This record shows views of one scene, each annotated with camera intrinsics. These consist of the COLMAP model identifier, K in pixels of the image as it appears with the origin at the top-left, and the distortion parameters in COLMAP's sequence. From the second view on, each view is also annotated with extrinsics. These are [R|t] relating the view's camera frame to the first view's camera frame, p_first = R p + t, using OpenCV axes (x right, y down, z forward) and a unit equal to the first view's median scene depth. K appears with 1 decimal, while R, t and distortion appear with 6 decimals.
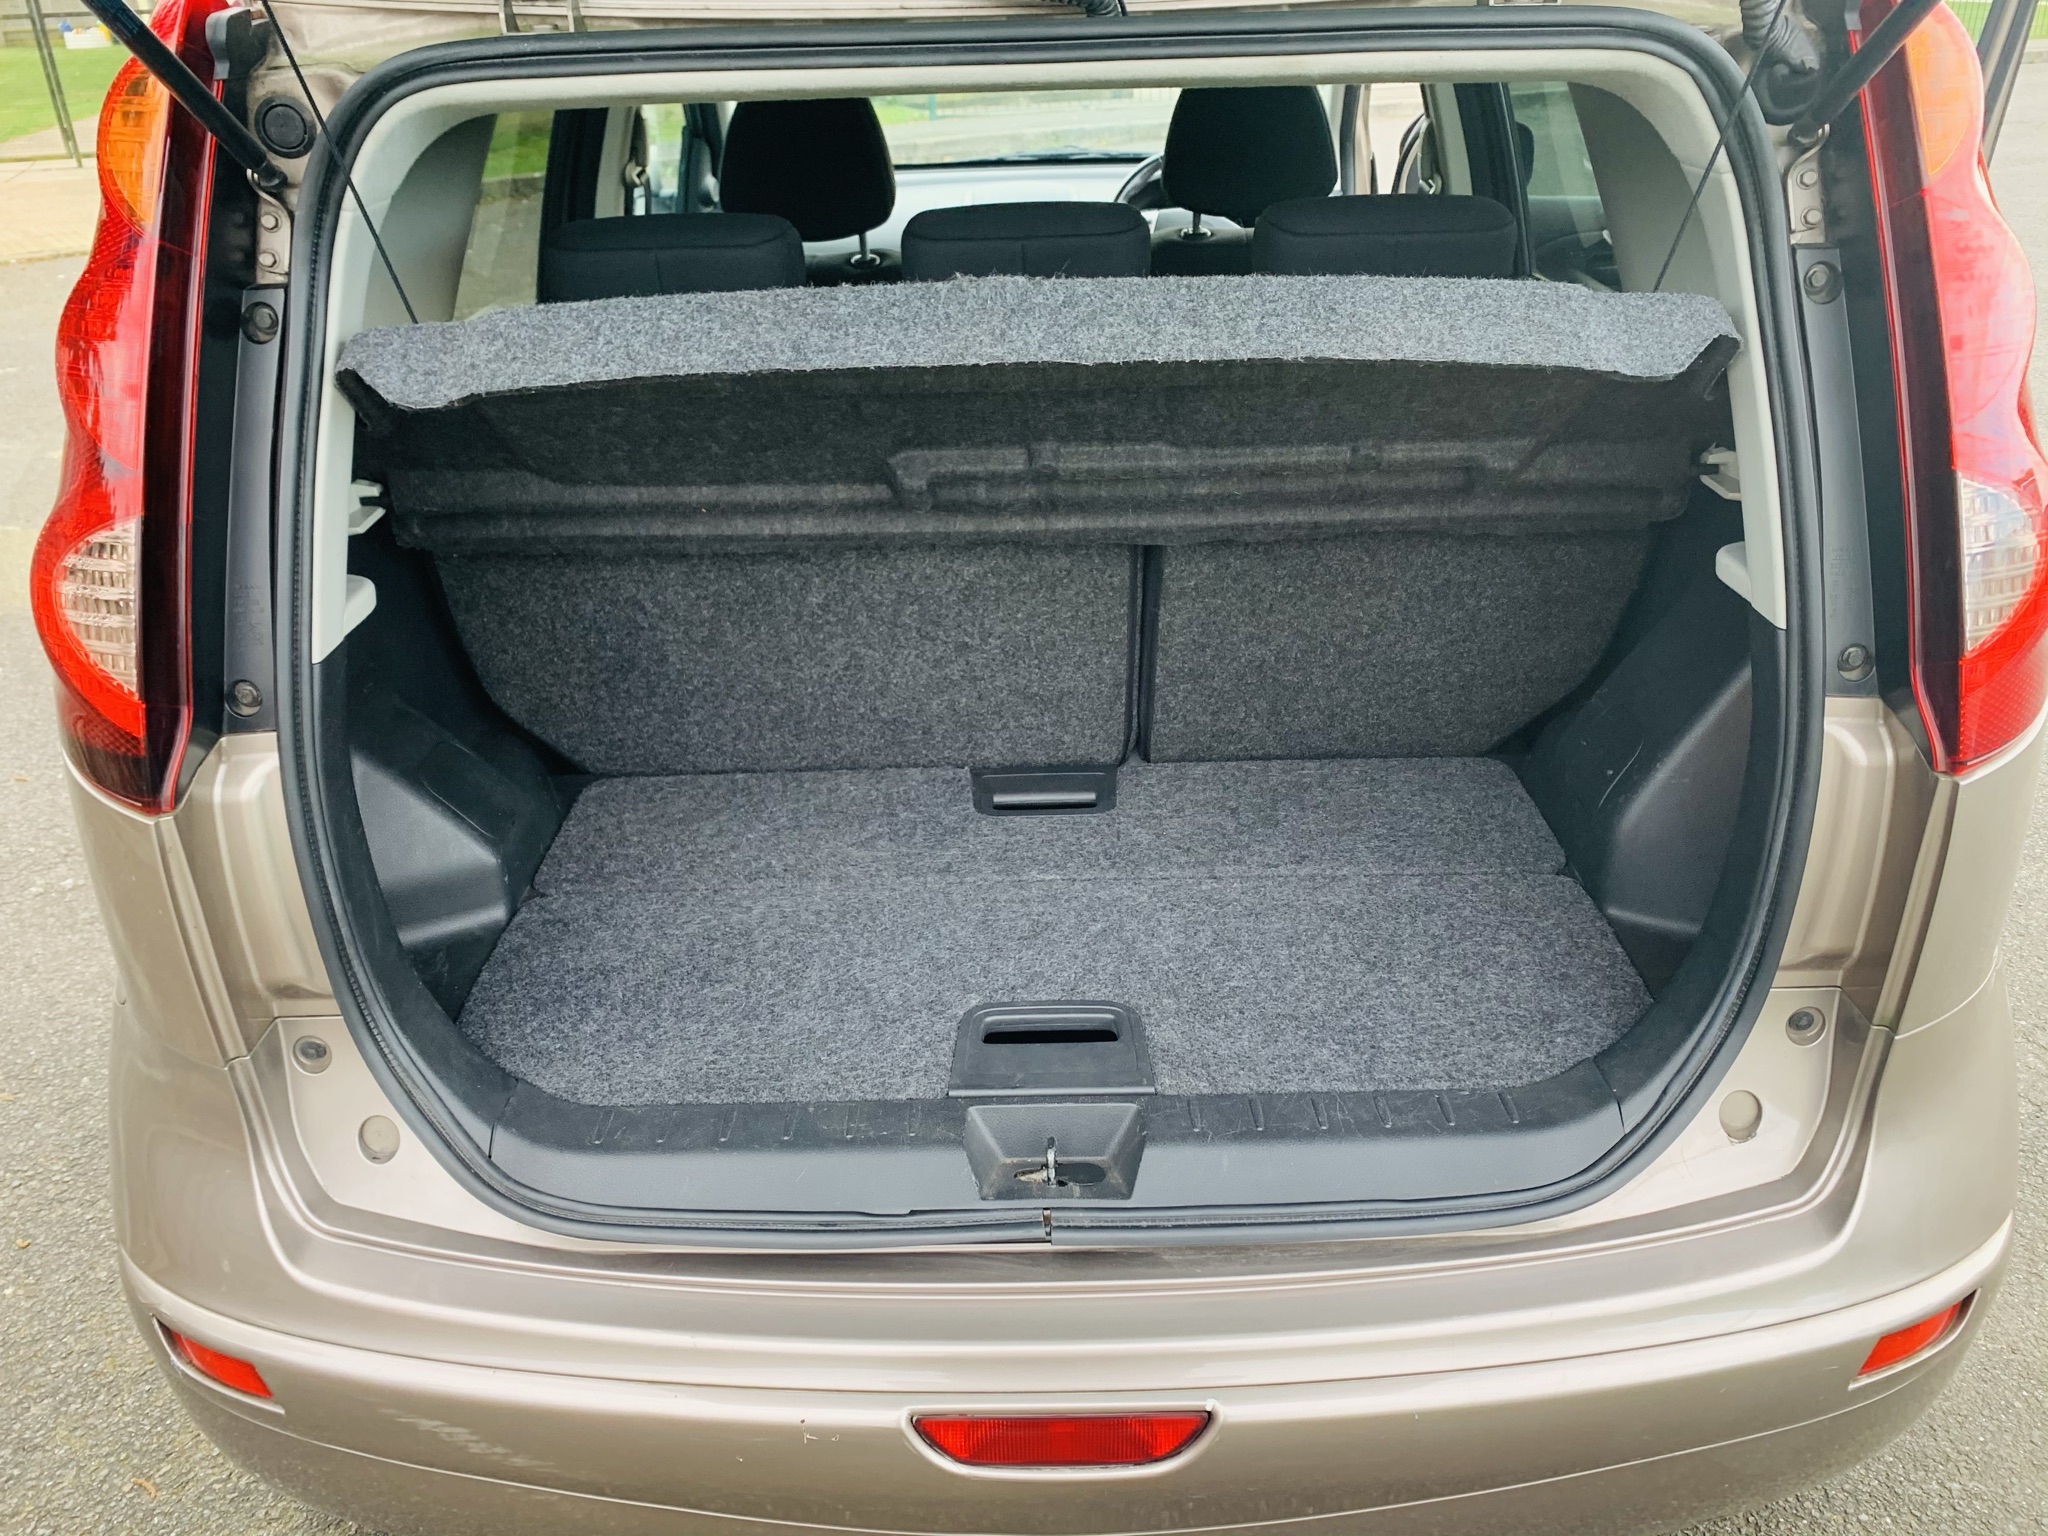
lens RADIAL K [[1612.5, 0, 1024.0], [0, 1612.5, 768.0], [0, 0, 1]] dist [0.004956, 0.006458]
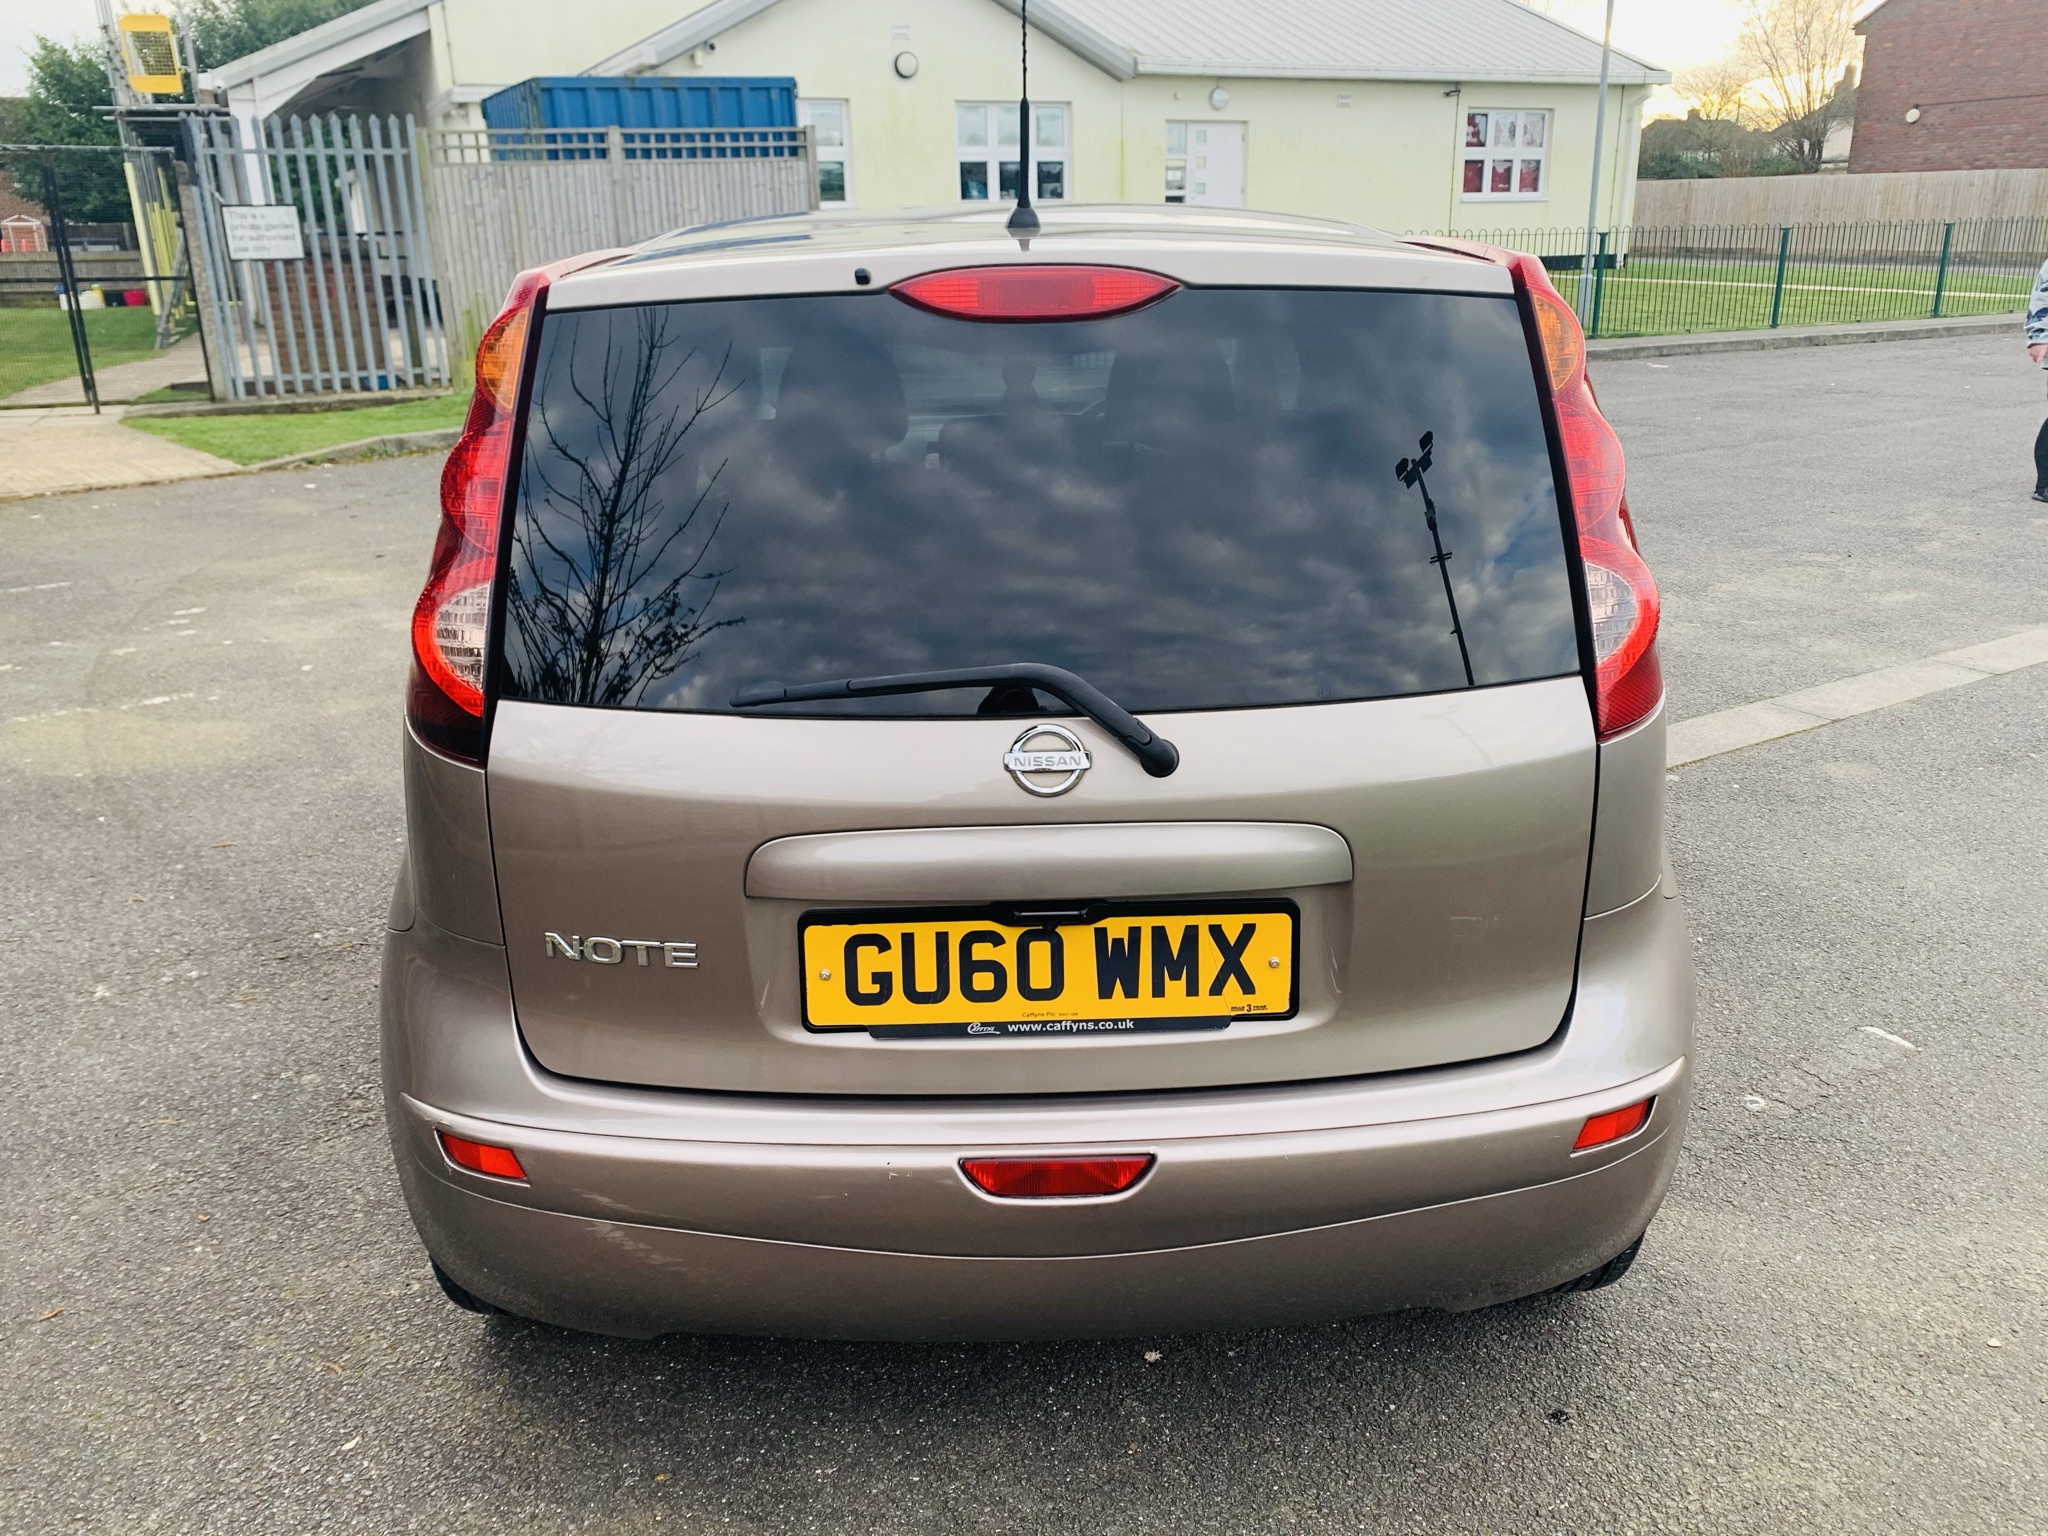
lens RADIAL K [[1529.0, 0, 1024.0], [0, 1529.0, 768.0], [0, 0, 1]] dist [0.036876, -0.000655]
pose [[0.999407, 0.000500, 0.034442, -0.028925], [0.004194, 0.990692, -0.136057, 0.113227], [-0.034189, 0.136120, 0.990102, -0.243469]]
